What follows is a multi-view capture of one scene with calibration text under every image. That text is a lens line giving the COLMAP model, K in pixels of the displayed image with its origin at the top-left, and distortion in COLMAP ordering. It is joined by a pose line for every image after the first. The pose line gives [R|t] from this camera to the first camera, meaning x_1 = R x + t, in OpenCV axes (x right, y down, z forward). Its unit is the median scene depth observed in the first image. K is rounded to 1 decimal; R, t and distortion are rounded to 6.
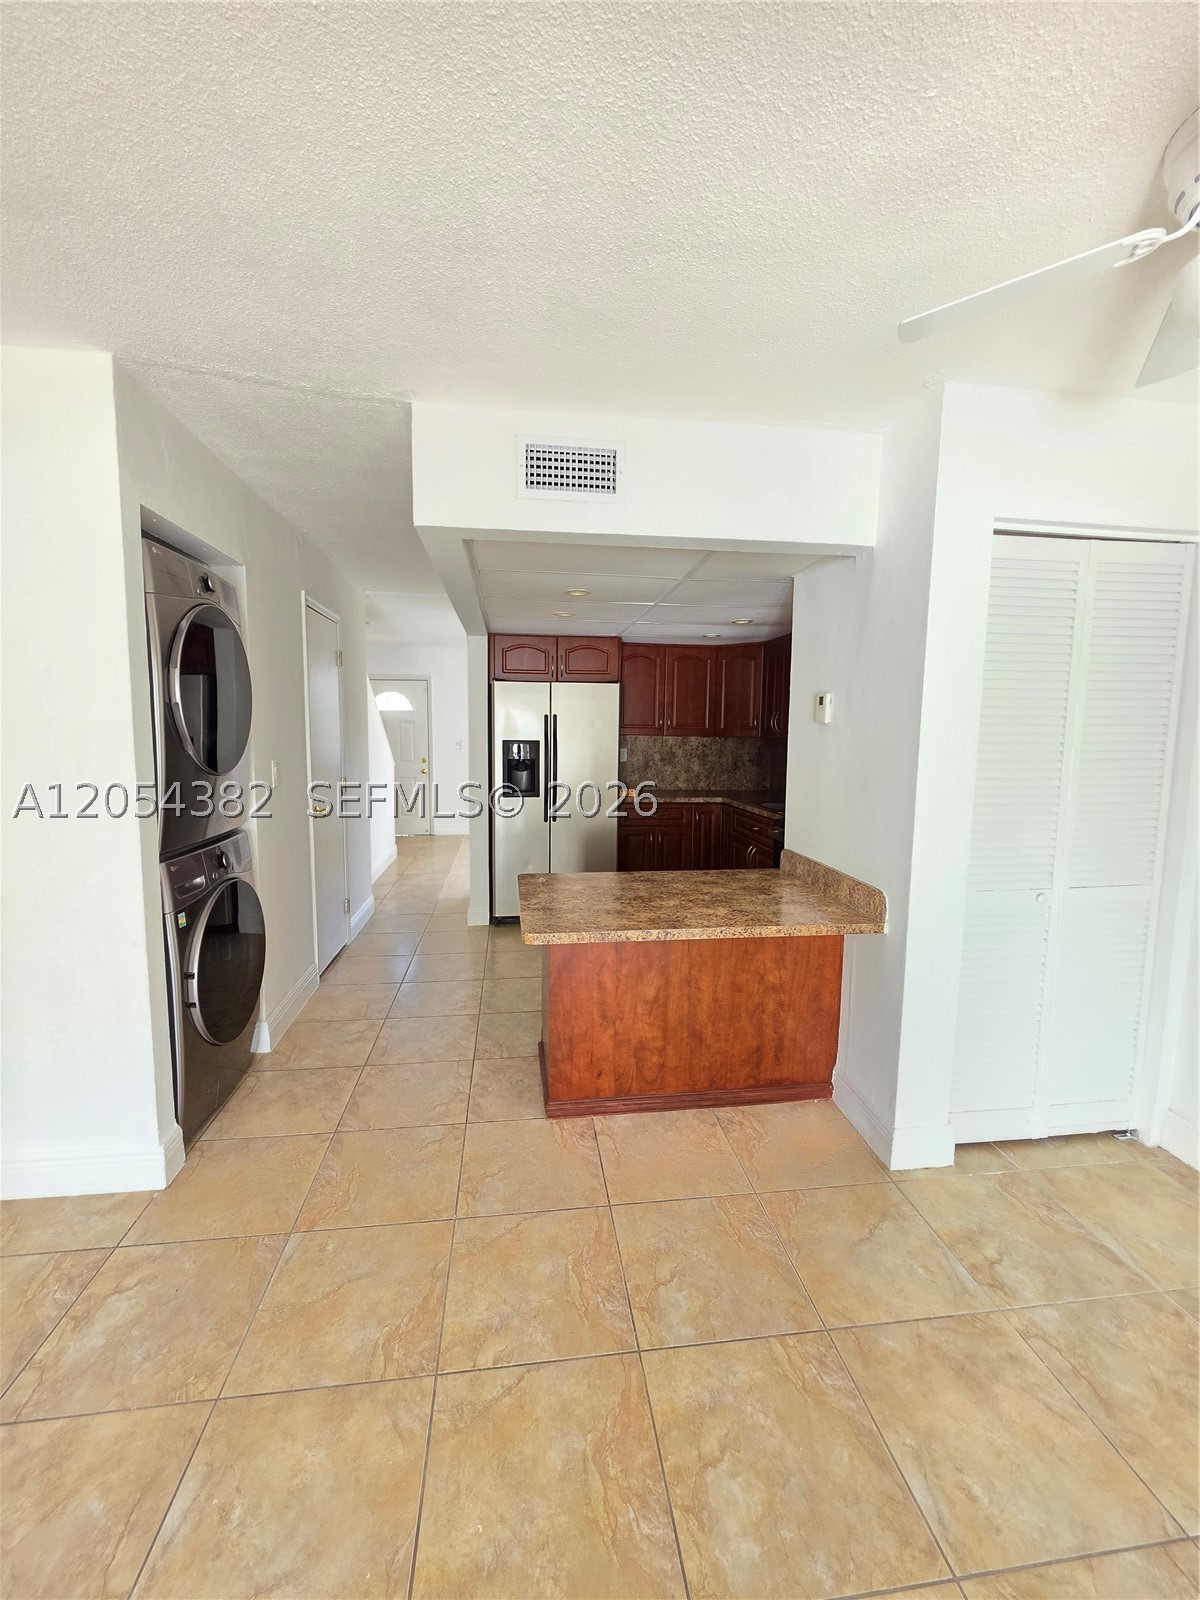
lens RADIAL K [[641.9, 0, 595.0], [0, 641.9, 793.9], [0, 0, 1]] dist [-0.004058, 0.000694]
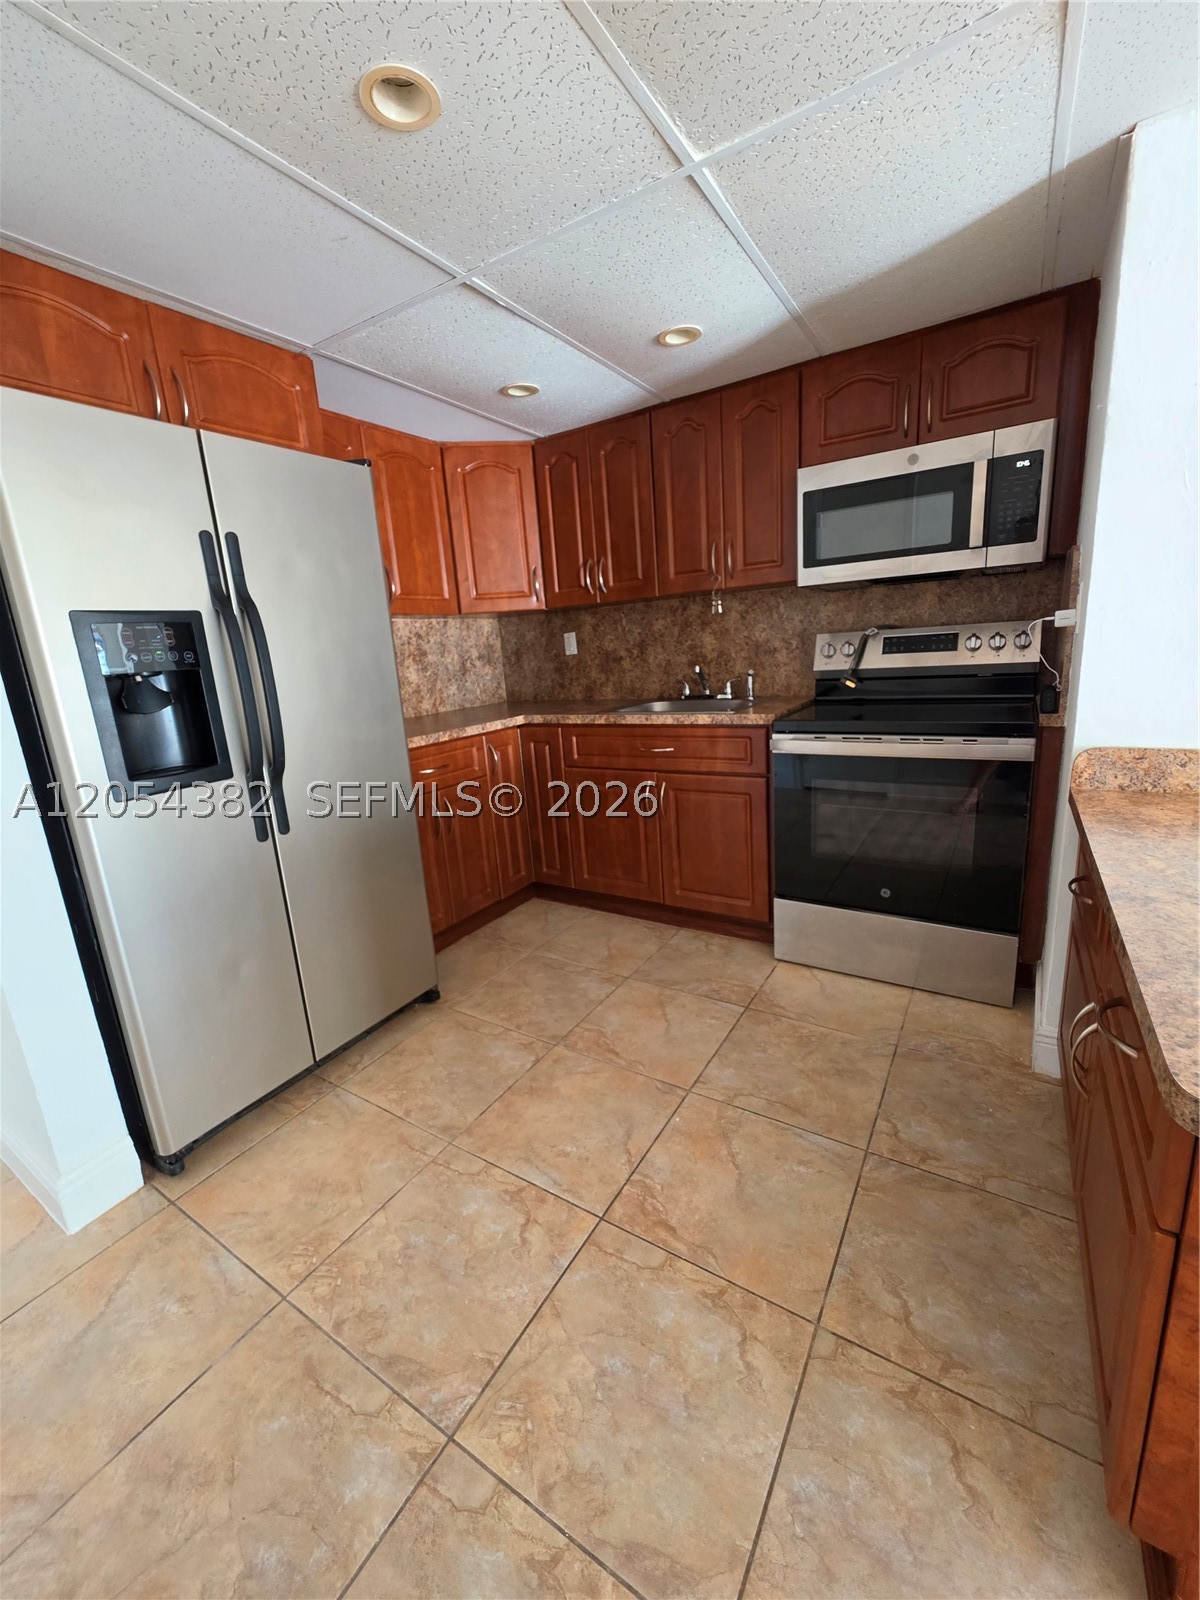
lens RADIAL K [[641.9, 0, 595.0], [0, 641.9, 793.9], [0, 0, 1]] dist [-0.004058, 0.000694]
pose [[0.637662, -0.229877, 0.735217, -0.417526], [0.150519, 0.973220, 0.173746, -0.033285], [-0.755468, -0.000128, 0.655186, 1.176517]]
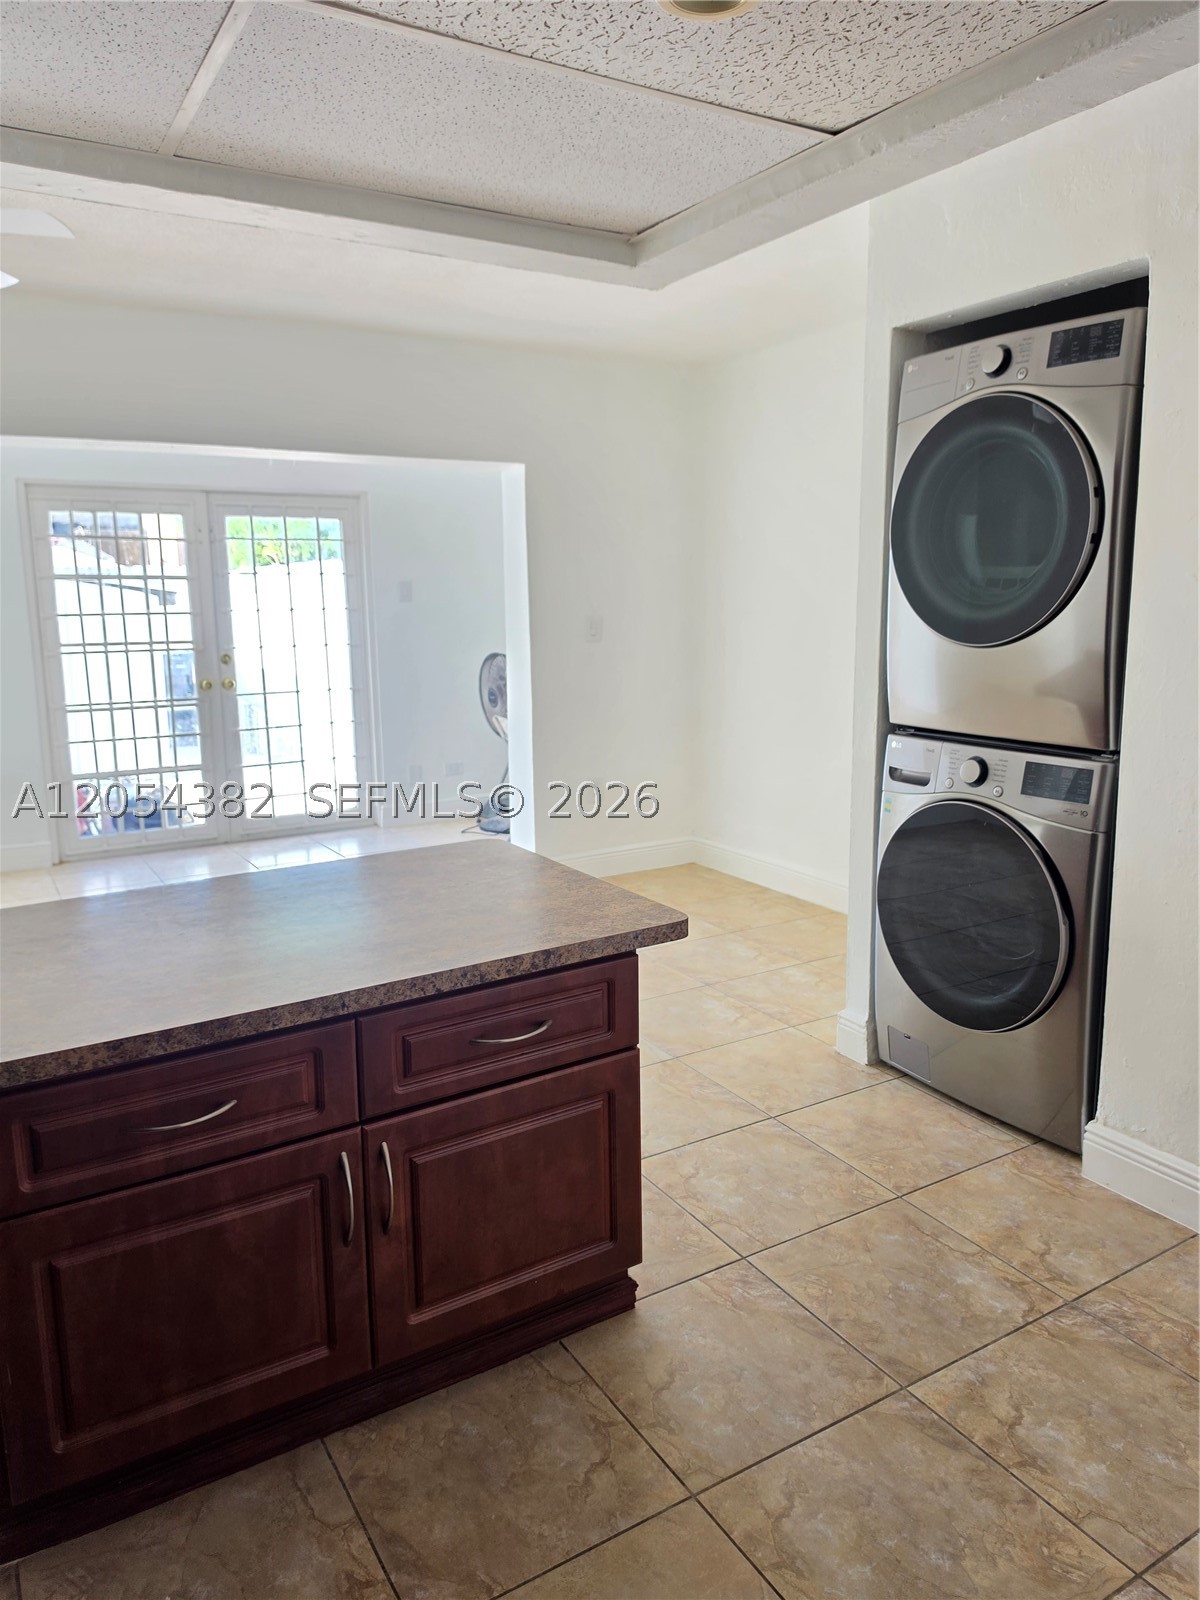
lens RADIAL K [[1116.5, 0, 619.2], [0, 1116.5, 778.4], [0, 0, 1]] dist [0.030382, -0.034422]
pose [[-0.910552, 0.067485, -0.407849, 0.255041], [-0.039570, 0.967827, 0.248484, -0.169676], [0.411496, 0.242396, -0.878587, 1.869395]]
